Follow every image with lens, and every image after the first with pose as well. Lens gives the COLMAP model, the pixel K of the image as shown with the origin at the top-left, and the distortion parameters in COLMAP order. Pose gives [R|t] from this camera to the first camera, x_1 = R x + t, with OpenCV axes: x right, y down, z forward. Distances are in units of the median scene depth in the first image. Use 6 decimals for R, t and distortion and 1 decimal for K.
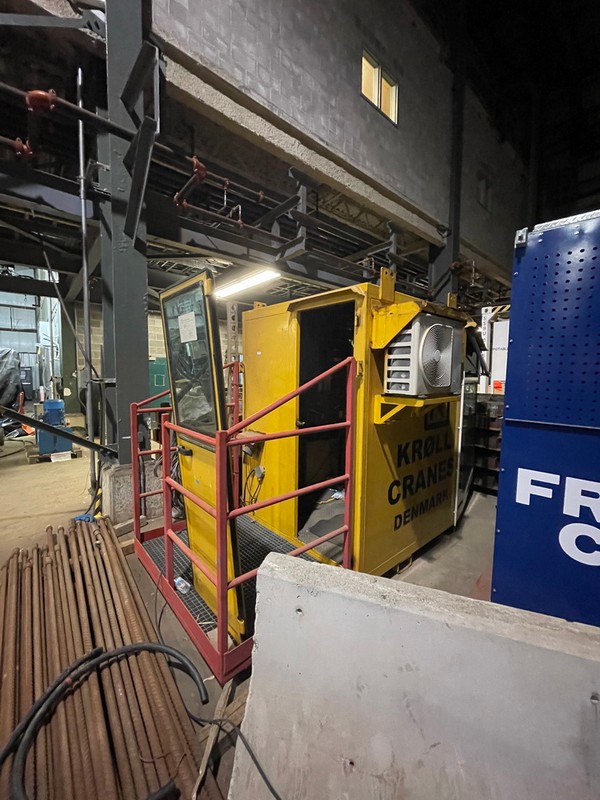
lens RADIAL K [[322.0, 0, 308.0], [0, 322.0, 397.8], [0, 0, 1]] dist [-0.004657, 0.001568]
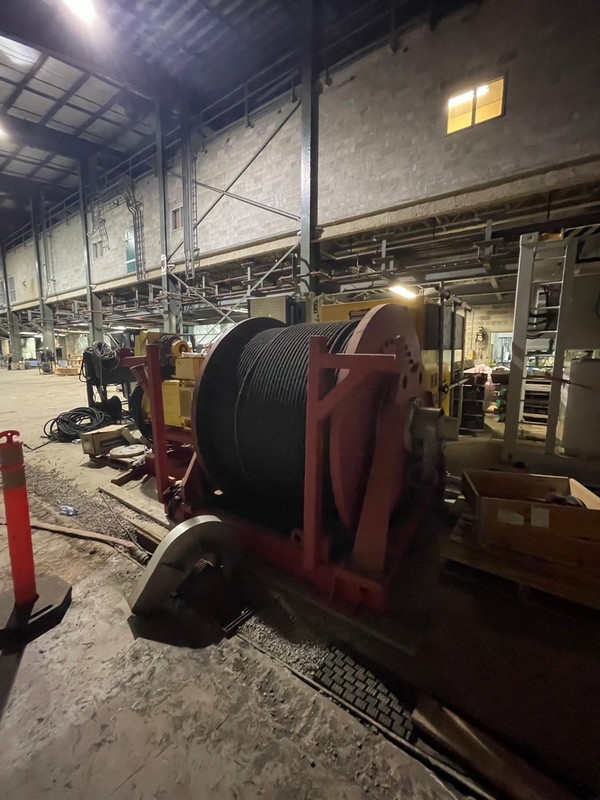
lens RADIAL K [[322.0, 0, 298.2], [0, 322.0, 395.3], [0, 0, 1]] dist [-0.004657, 0.001568]
pose [[0.235429, 0.113945, -0.965189, 1.345119], [-0.078203, 0.992104, 0.098047, 0.034025], [0.968740, 0.052397, 0.242481, 0.136494]]
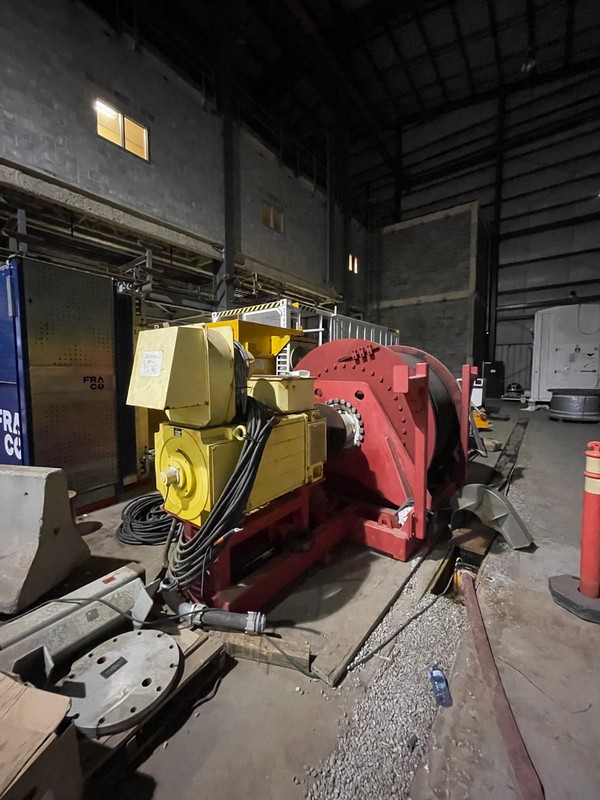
lens RADIAL K [[322.0, 0, 297.6], [0, 322.0, 395.4], [0, 0, 1]] dist [-0.004657, 0.001568]
pose [[0.981678, -0.018075, 0.189689, 0.627445], [0.019296, 0.999803, -0.004592, 0.061979], [-0.189569, 0.008168, 0.981833, -0.319522]]
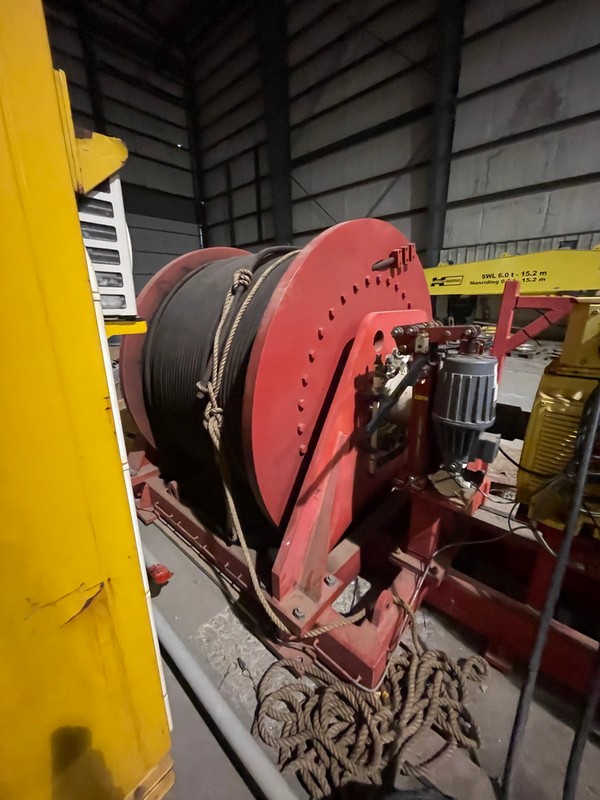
lens RADIAL K [[322.0, 0, 300.6], [0, 322.0, 396.2], [0, 0, 1]] dist [-0.004657, 0.001568]
pose [[-0.115855, -0.288174, 0.950544, 0.527238], [0.095726, 0.949294, 0.299462, 0.016653], [-0.988643, 0.125686, -0.082395, 0.306804]]
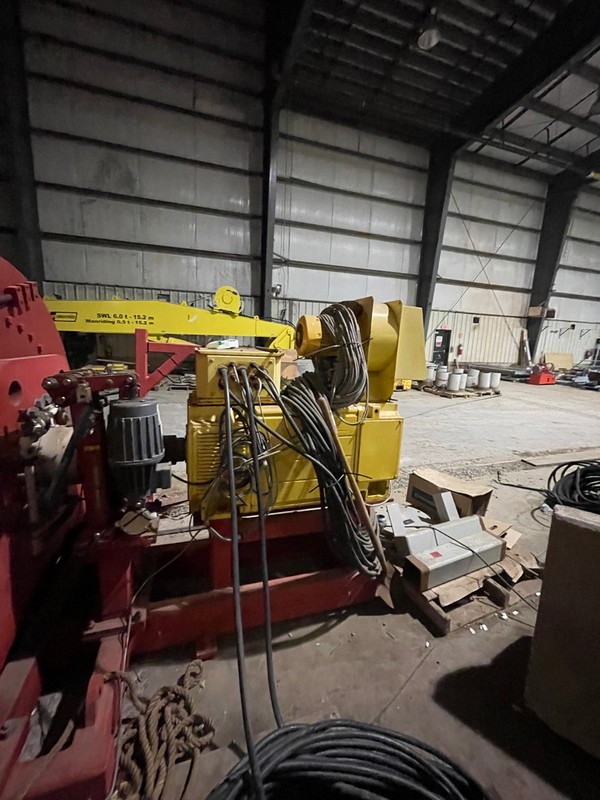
lens RADIAL K [[322.0, 0, 299.1], [0, 322.0, 395.8], [0, 0, 1]] dist [-0.004657, 0.001568]
pose [[-0.917488, -0.105881, 0.383412, 0.524368], [-0.011102, 0.970361, 0.241404, 0.007739], [-0.397608, 0.217229, -0.891470, 0.328640]]
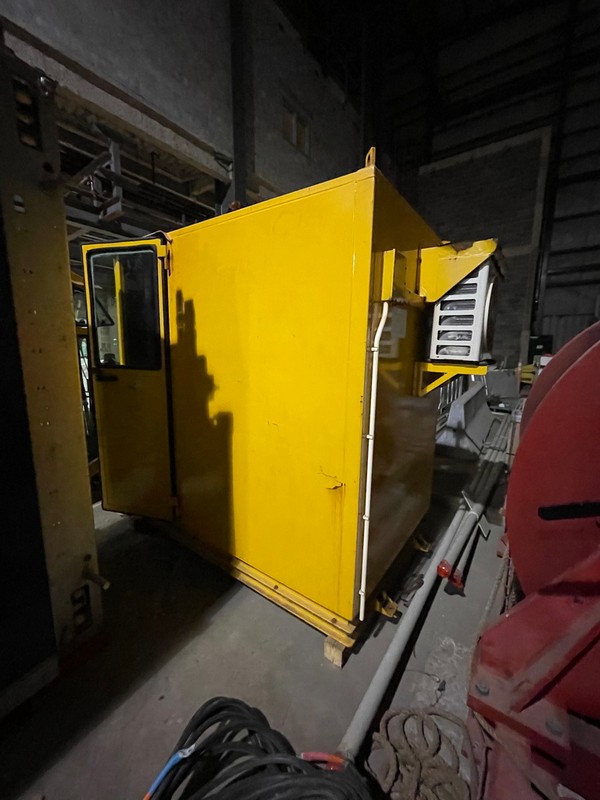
lens RADIAL K [[322.0, 0, 299.0], [0, 322.0, 397.4], [0, 0, 1]] dist [-0.004657, 0.001568]
pose [[0.976042, -0.034782, 0.214785, 0.545217], [0.018543, 0.996846, 0.077165, 0.025605], [-0.216791, -0.071333, 0.973608, 0.159069]]
